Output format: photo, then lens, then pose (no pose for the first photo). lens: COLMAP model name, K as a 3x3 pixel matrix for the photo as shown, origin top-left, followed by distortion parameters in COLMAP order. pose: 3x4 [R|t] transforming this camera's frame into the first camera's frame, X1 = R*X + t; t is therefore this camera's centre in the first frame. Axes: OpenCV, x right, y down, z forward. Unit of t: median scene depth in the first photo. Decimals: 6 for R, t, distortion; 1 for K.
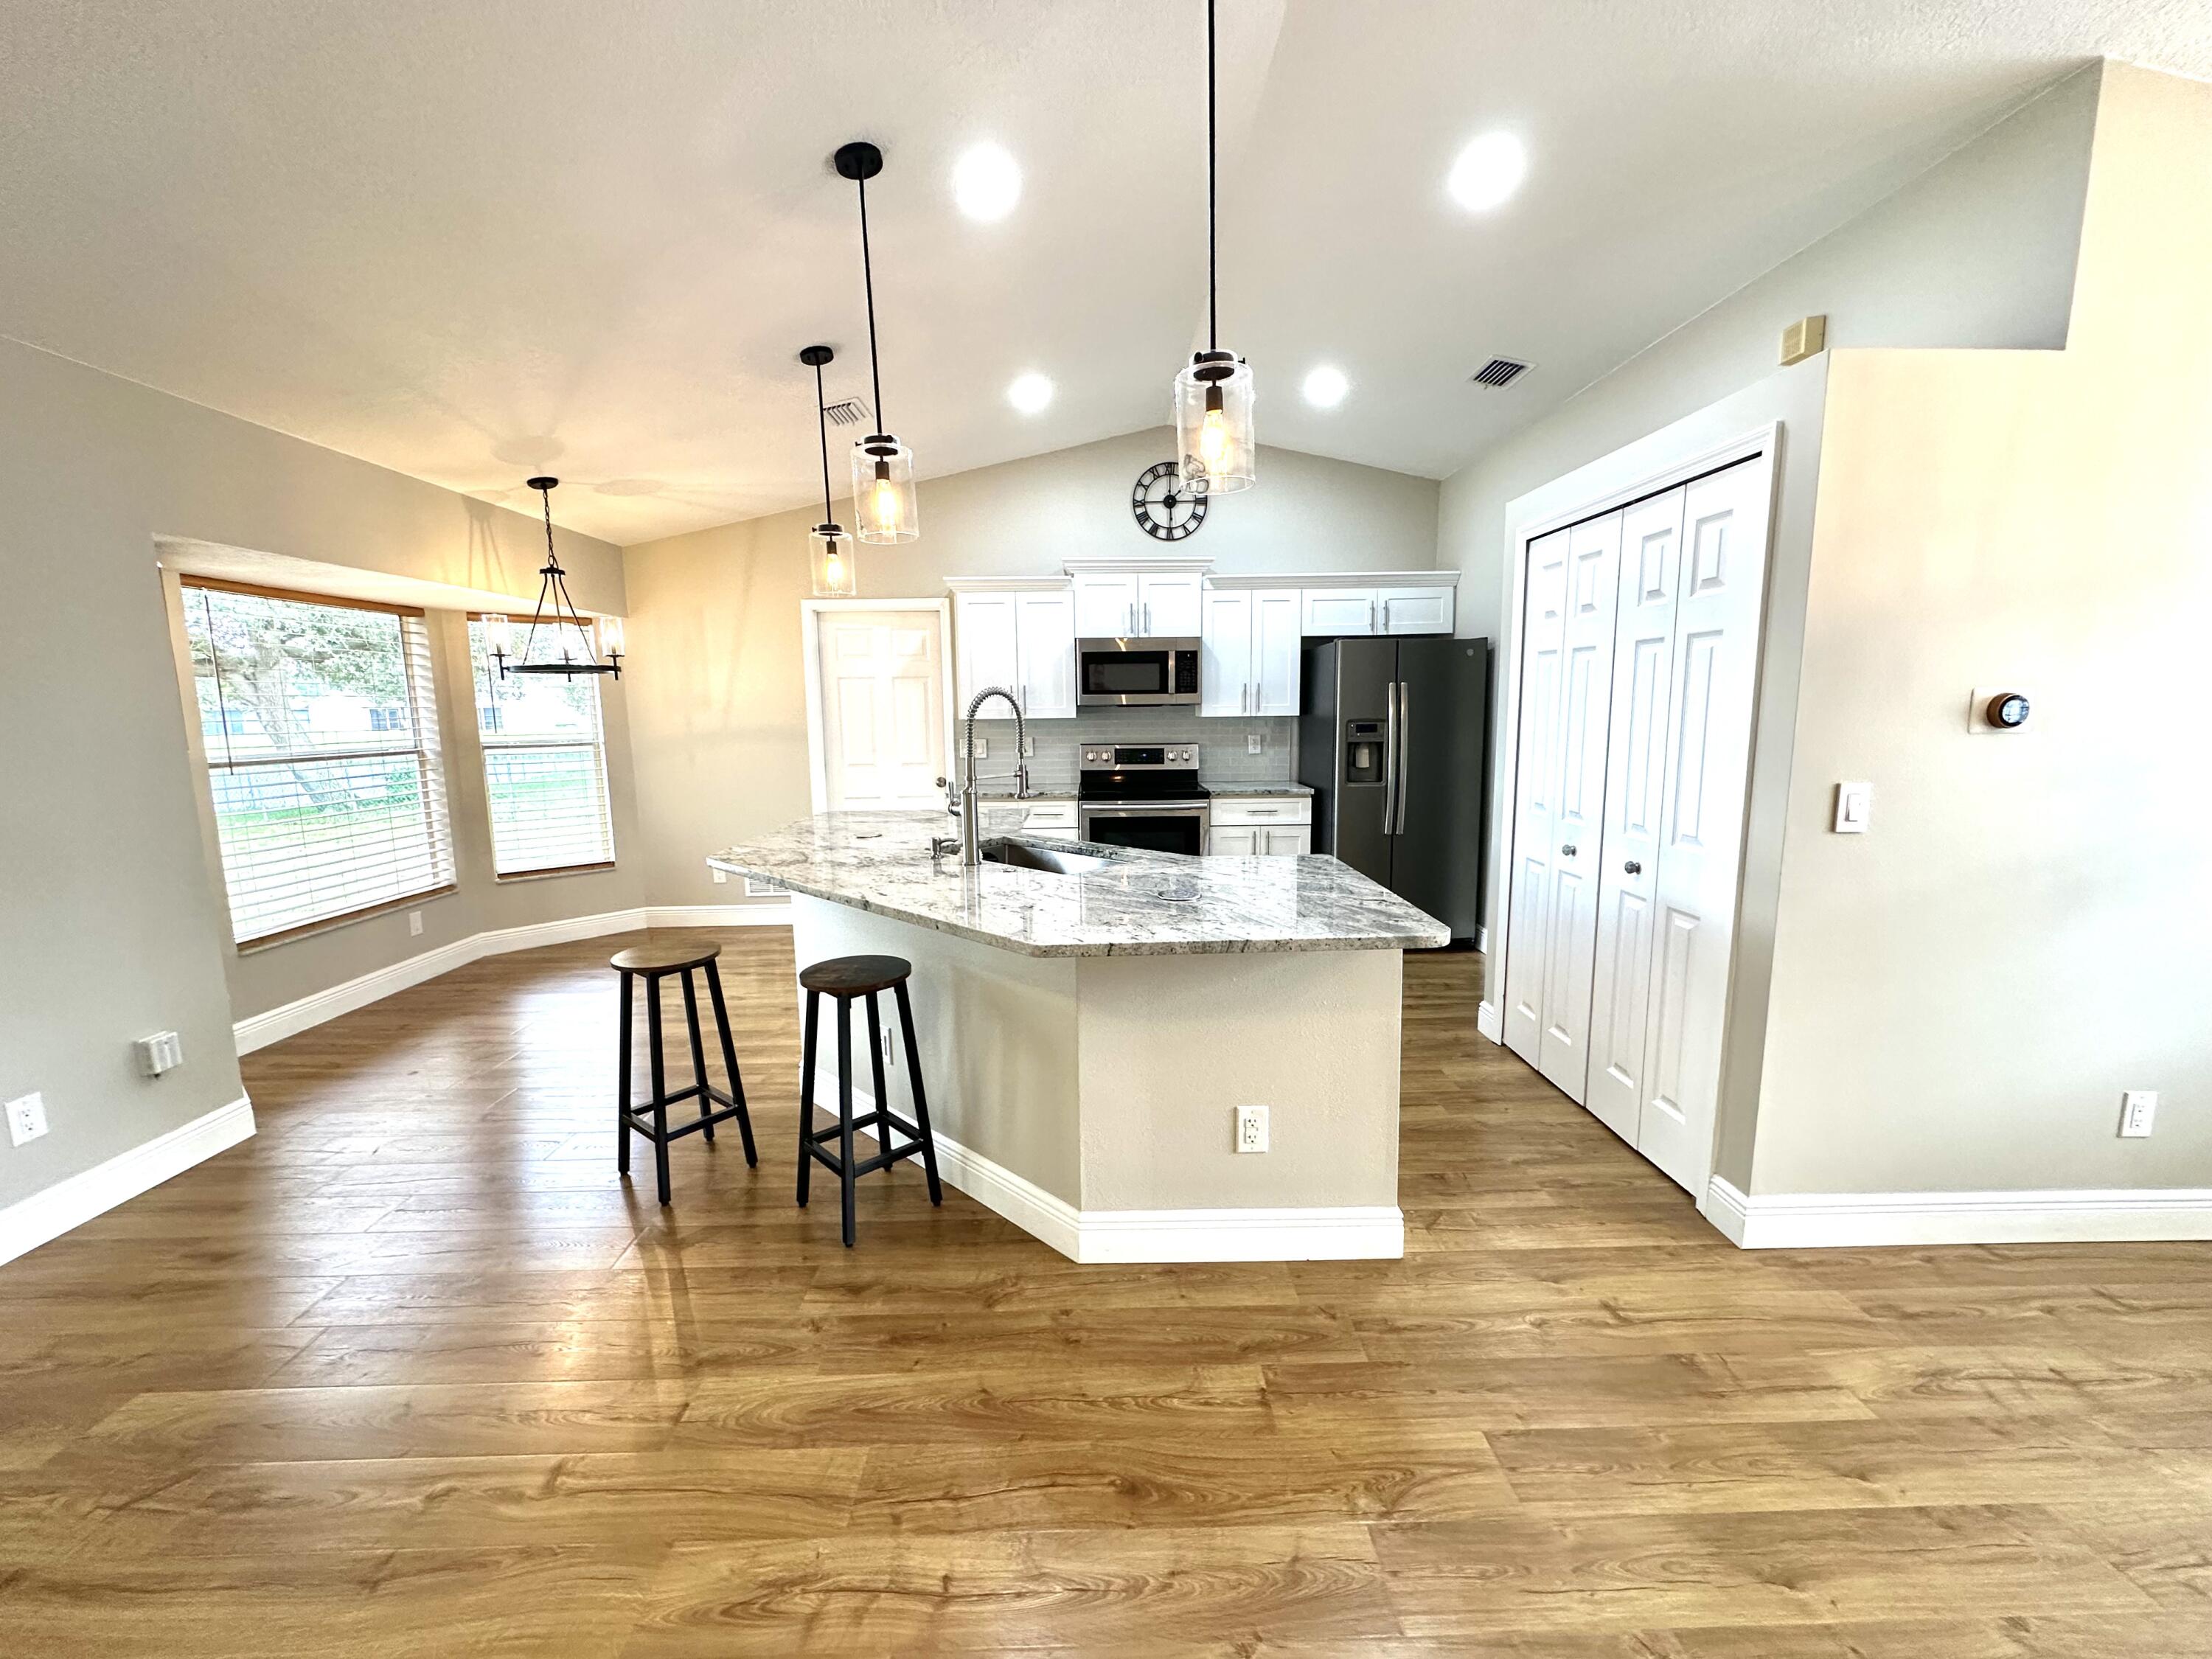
lens RADIAL K [[882.6, 0, 1103.6], [0, 882.6, 825.9], [0, 0, 1]] dist [-0.002319, 0.000580]
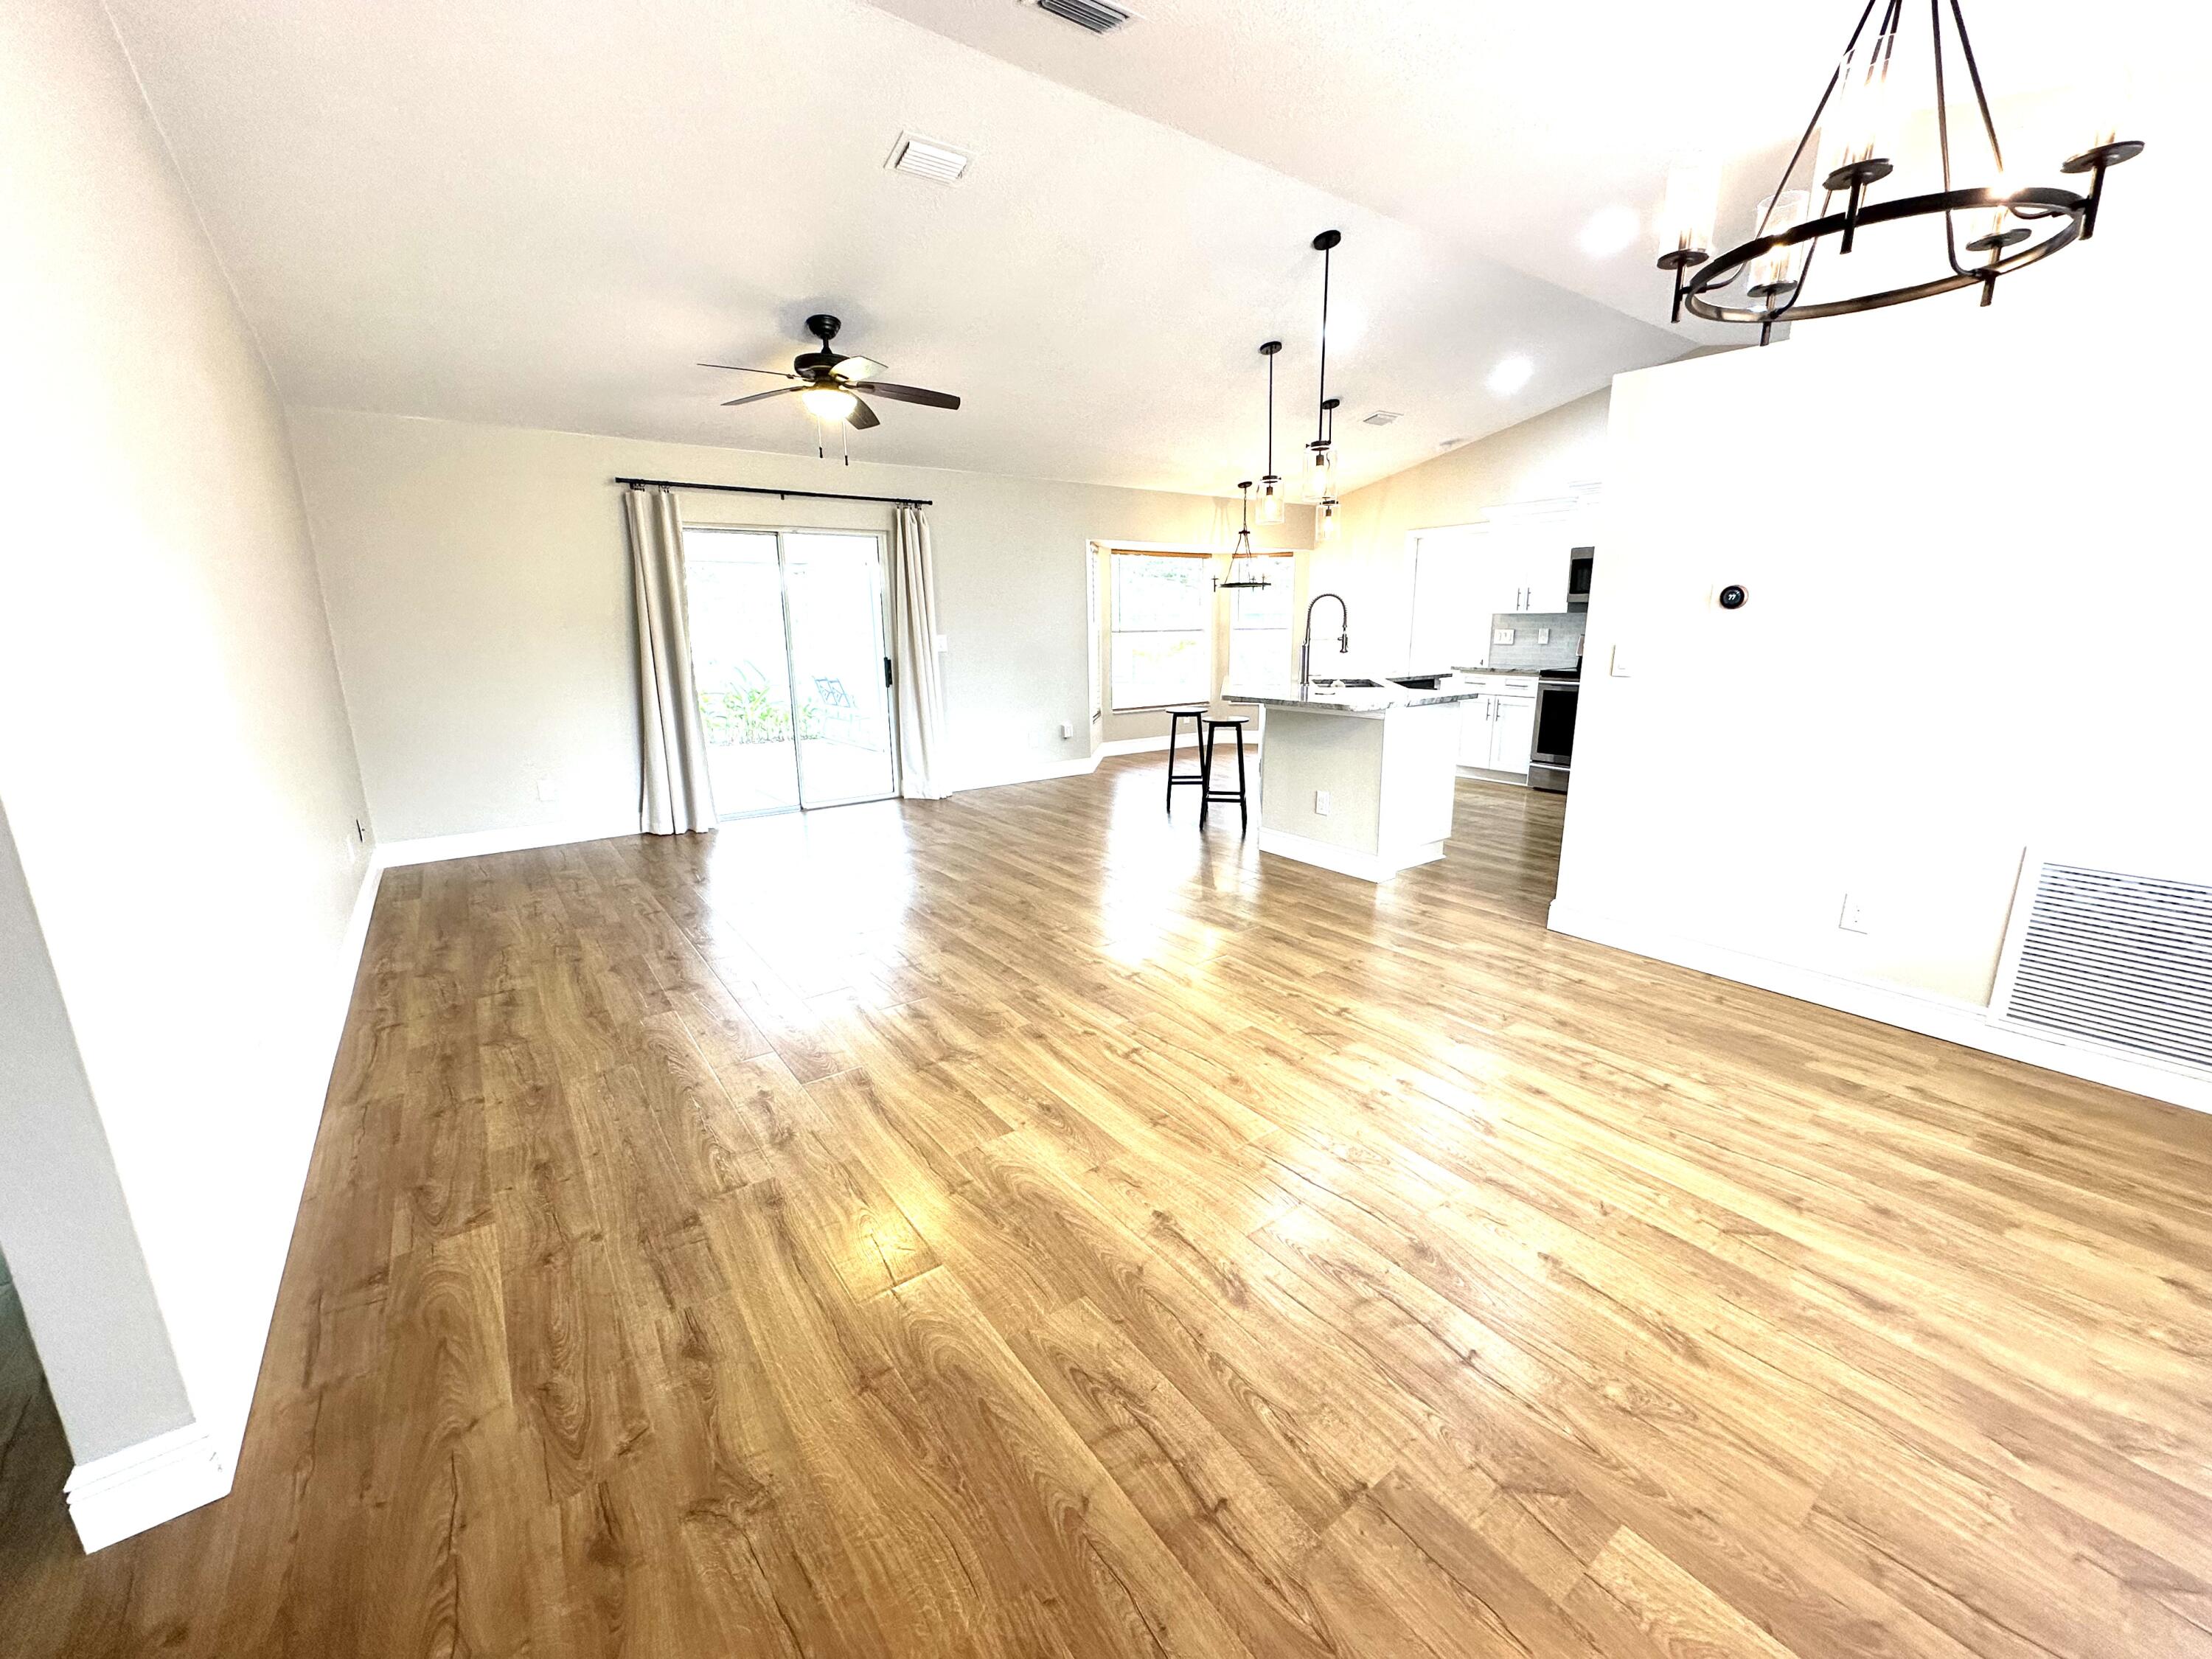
lens RADIAL K [[882.6, 0, 1107.9], [0, 882.6, 824.8], [0, 0, 1]] dist [-0.002319, 0.000580]
pose [[0.580339, 0.190721, -0.791727, 1.219904], [-0.107426, 0.981623, 0.157722, 0.089104], [0.807259, -0.006480, 0.590162, -0.528053]]
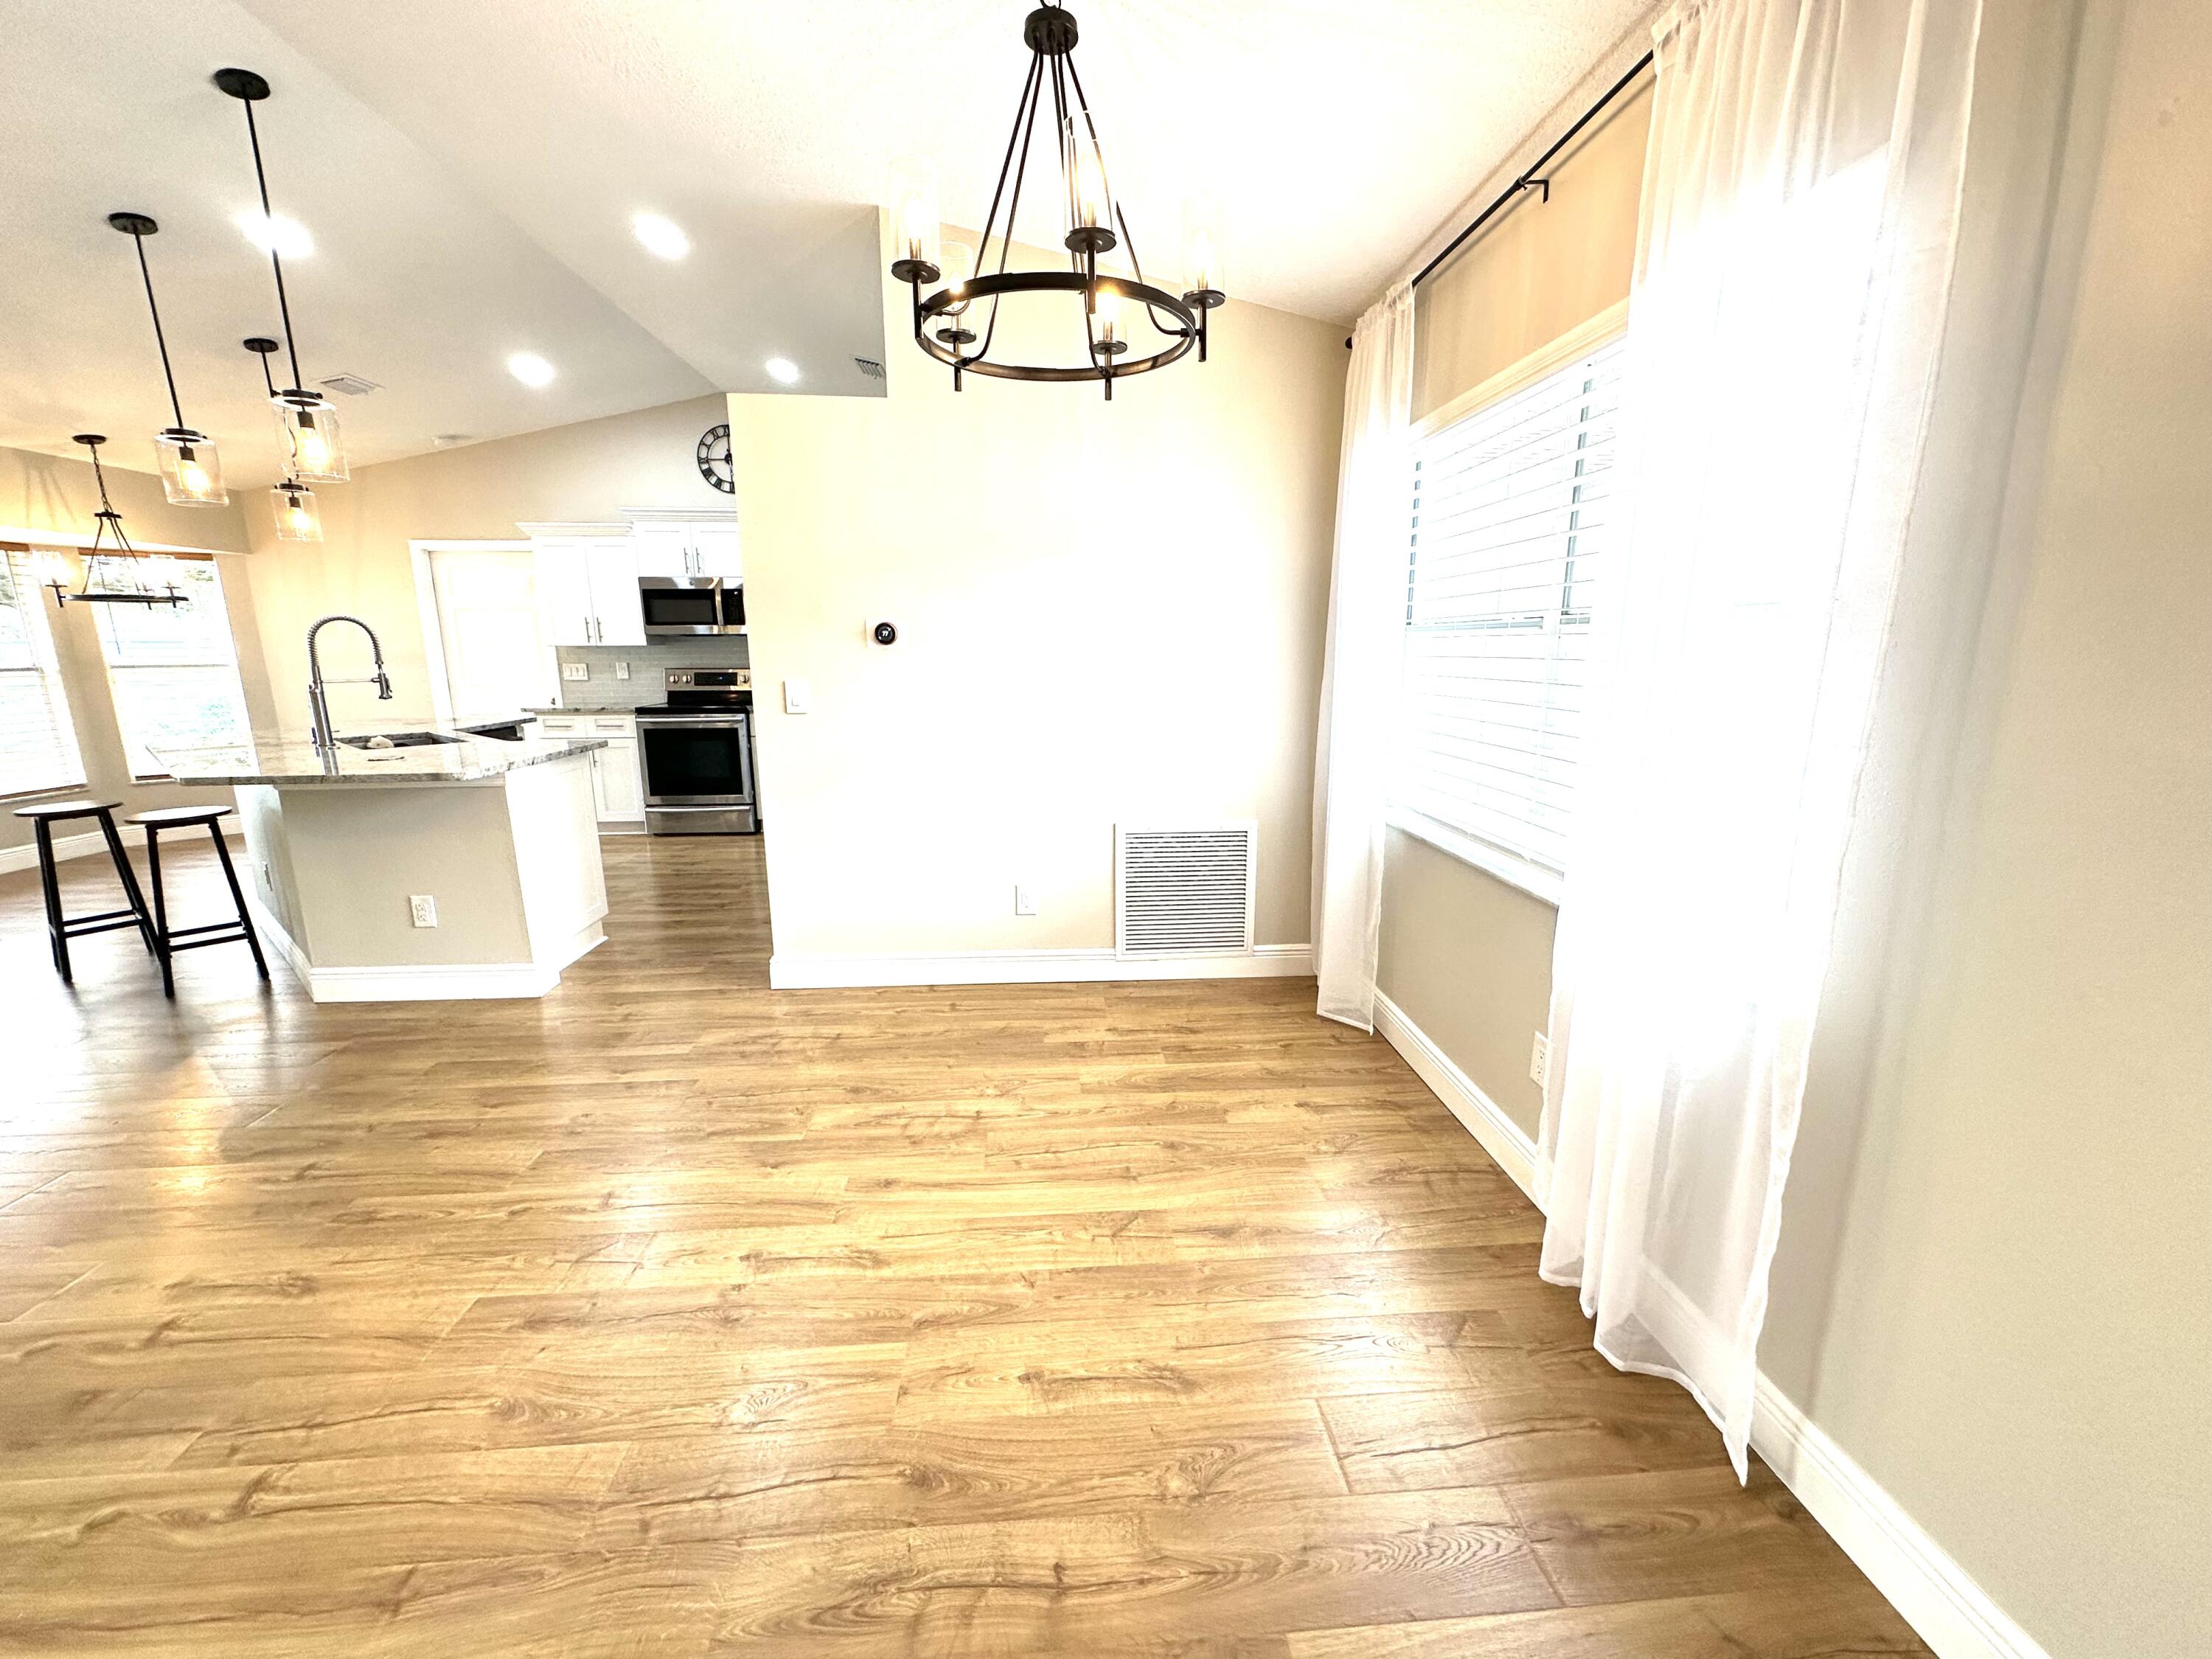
lens RADIAL K [[882.6, 0, 1104.0], [0, 882.6, 825.2], [0, 0, 1]] dist [-0.002319, 0.000580]
pose [[0.998382, -0.003067, 0.056774, 0.969691], [-0.000711, 0.997792, 0.066410, 0.073917], [-0.056852, -0.066343, 0.996176, -0.433888]]
